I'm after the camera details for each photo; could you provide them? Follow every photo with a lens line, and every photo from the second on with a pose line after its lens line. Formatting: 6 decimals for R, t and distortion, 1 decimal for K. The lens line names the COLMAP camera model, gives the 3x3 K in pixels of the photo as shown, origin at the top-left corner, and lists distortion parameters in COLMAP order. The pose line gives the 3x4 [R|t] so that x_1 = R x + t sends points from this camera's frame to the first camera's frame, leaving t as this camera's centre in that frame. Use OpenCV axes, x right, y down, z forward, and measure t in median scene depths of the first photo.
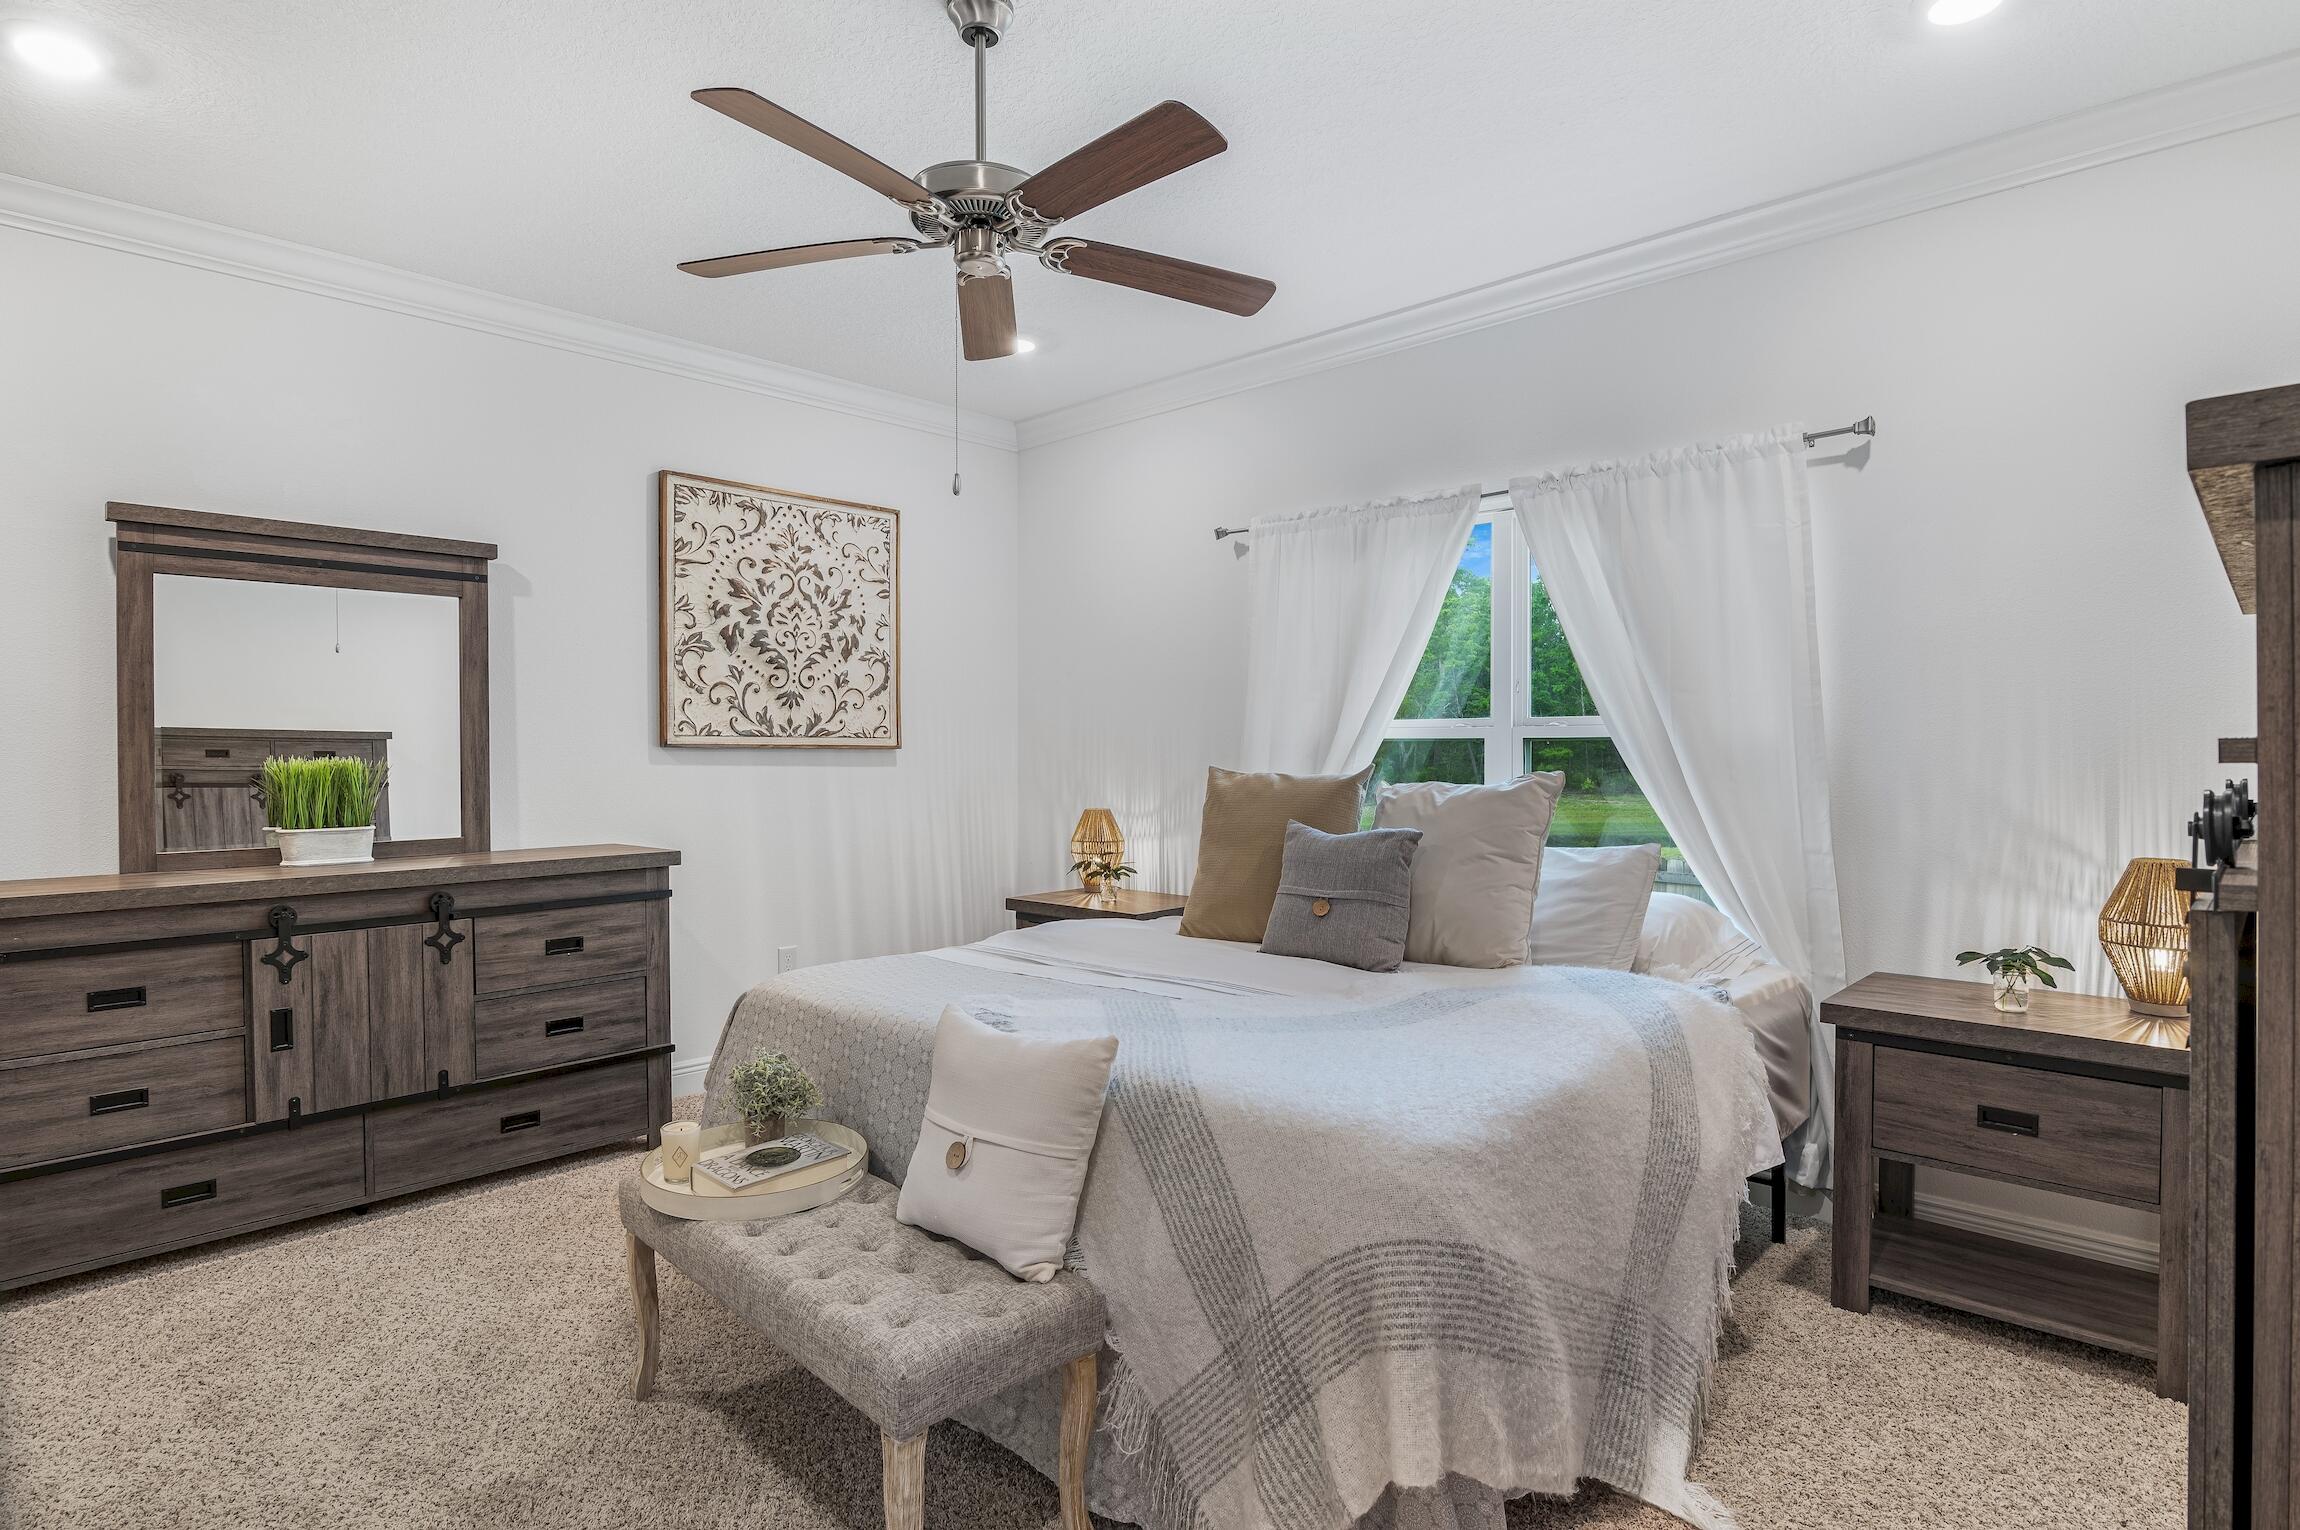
lens RADIAL K [[1164.9, 0, 1132.6], [0, 1164.9, 769.7], [0, 0, 1]] dist [-0.020041, 0.000398]
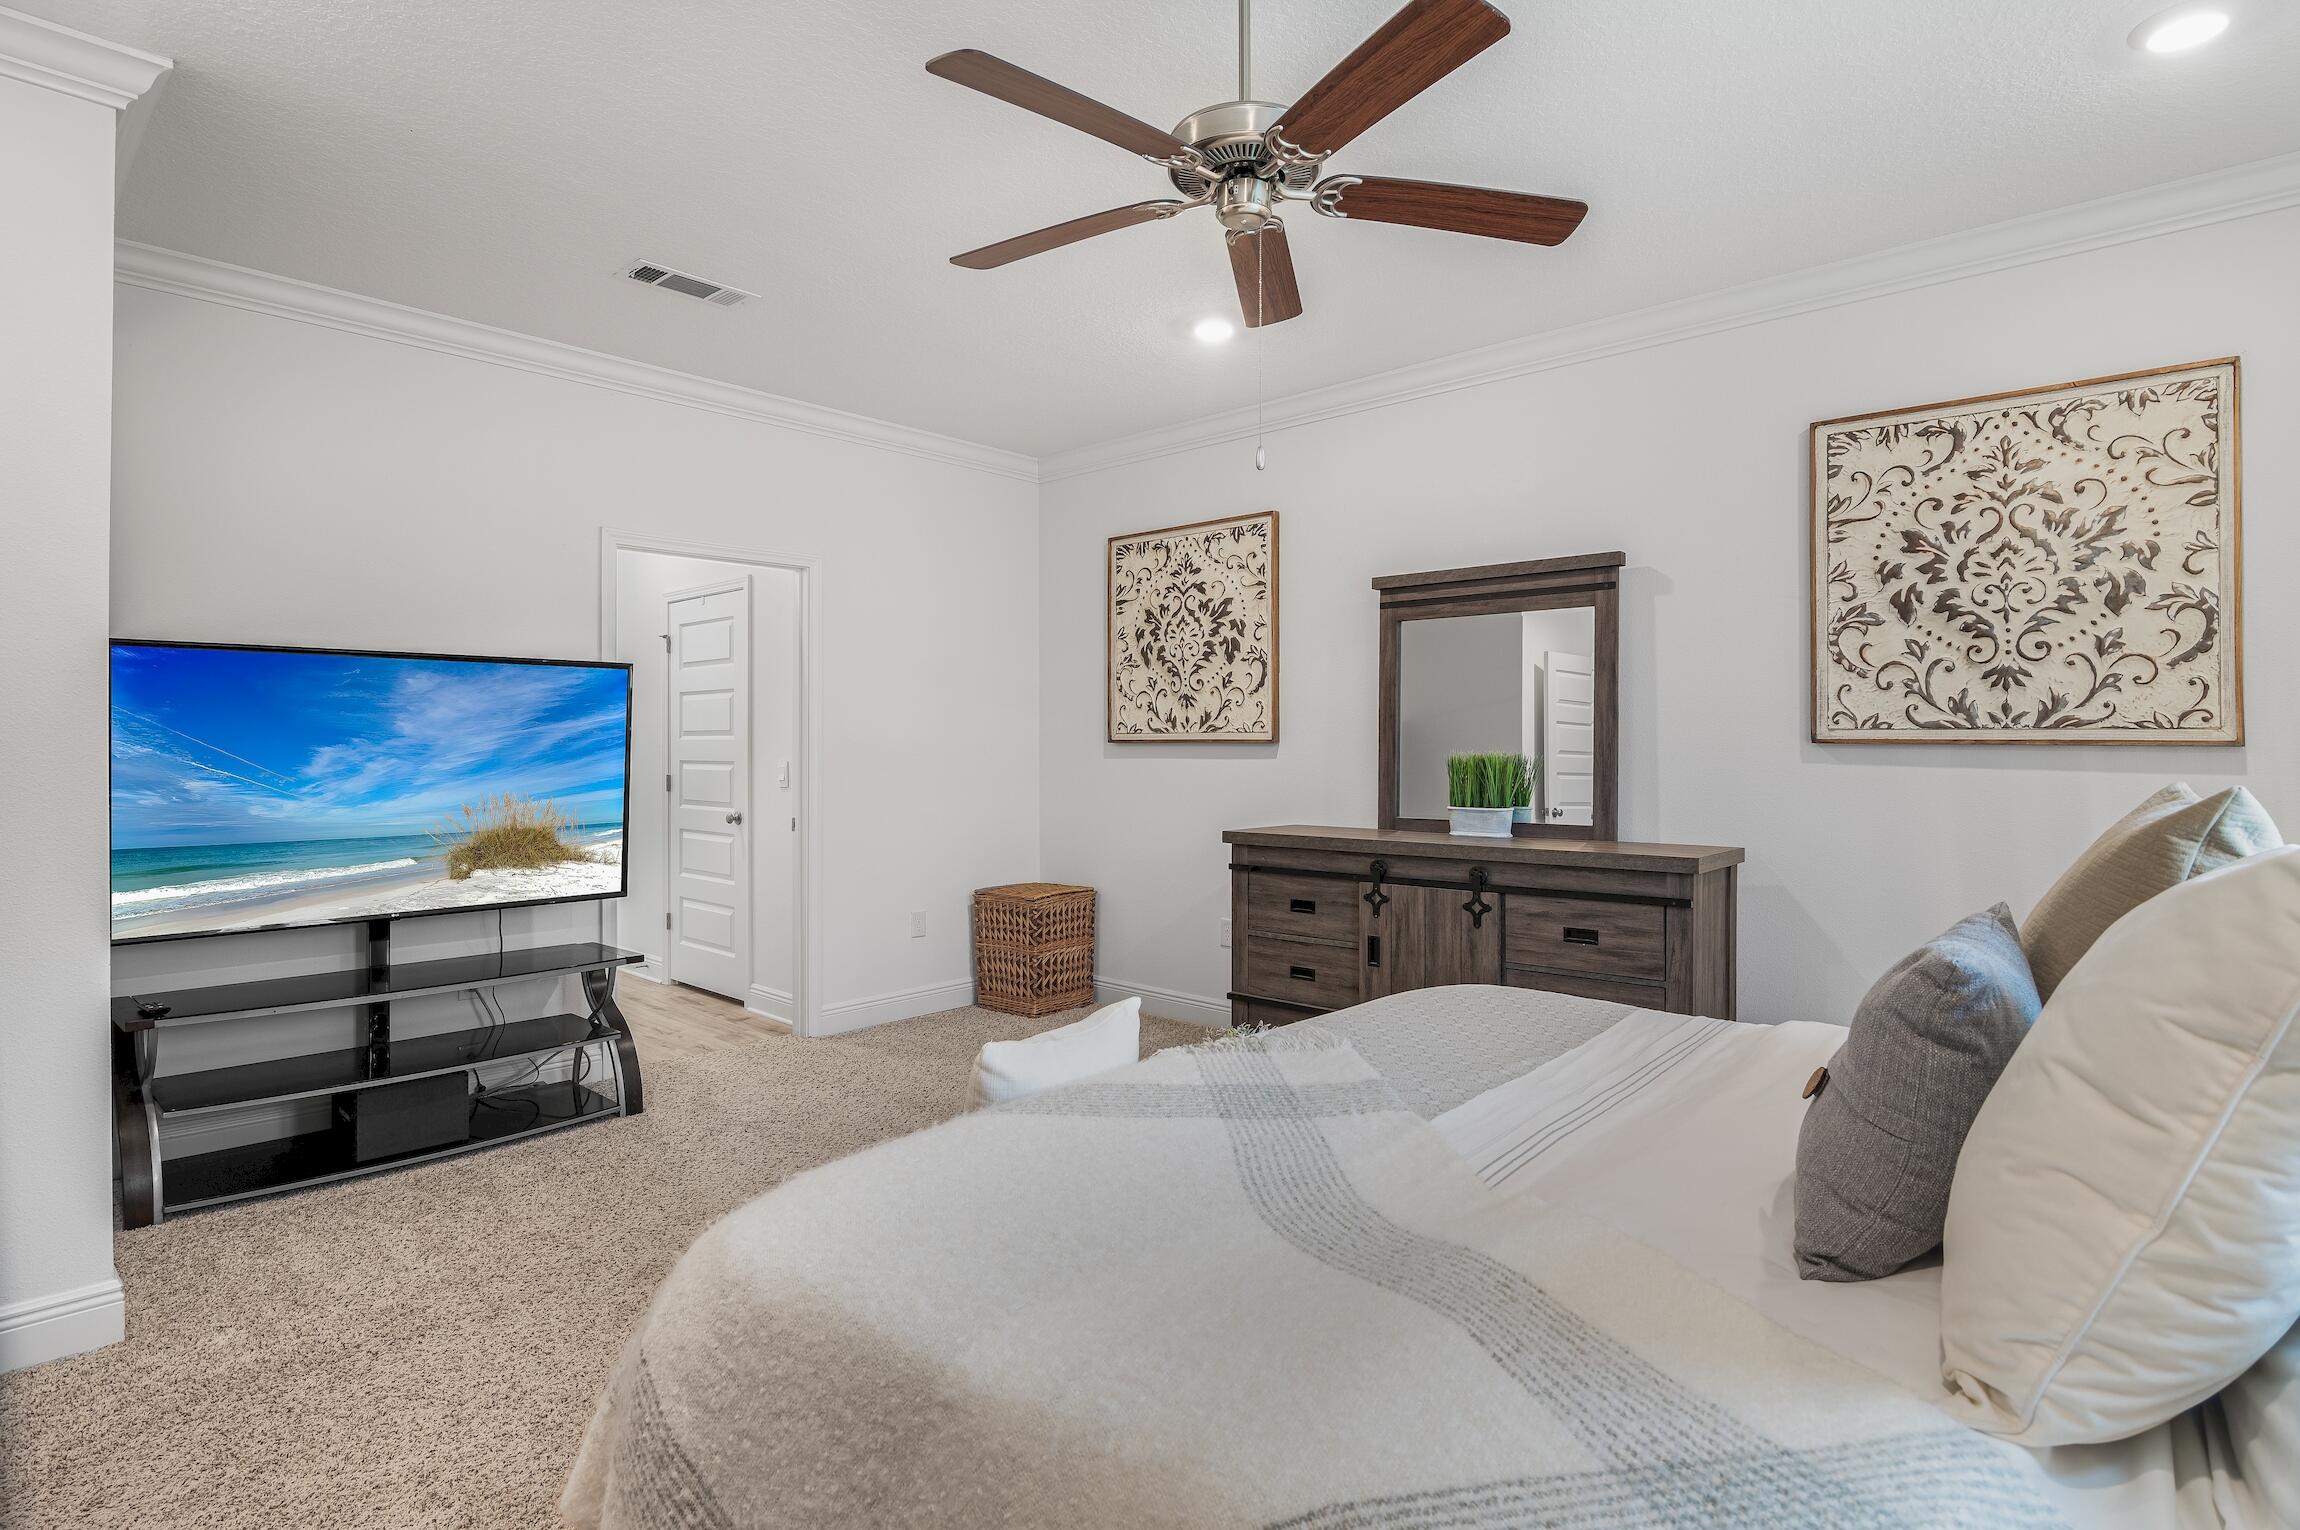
lens RADIAL K [[1164.9, 0, 1150.6], [0, 1164.9, 734.1], [0, 0, 1]] dist [-0.020041, 0.000398]
pose [[0.038926, -0.006970, -0.999218, 0.432215], [-0.019688, 0.999776, -0.007741, -0.009657], [0.999048, 0.019974, 0.038780, 0.471589]]
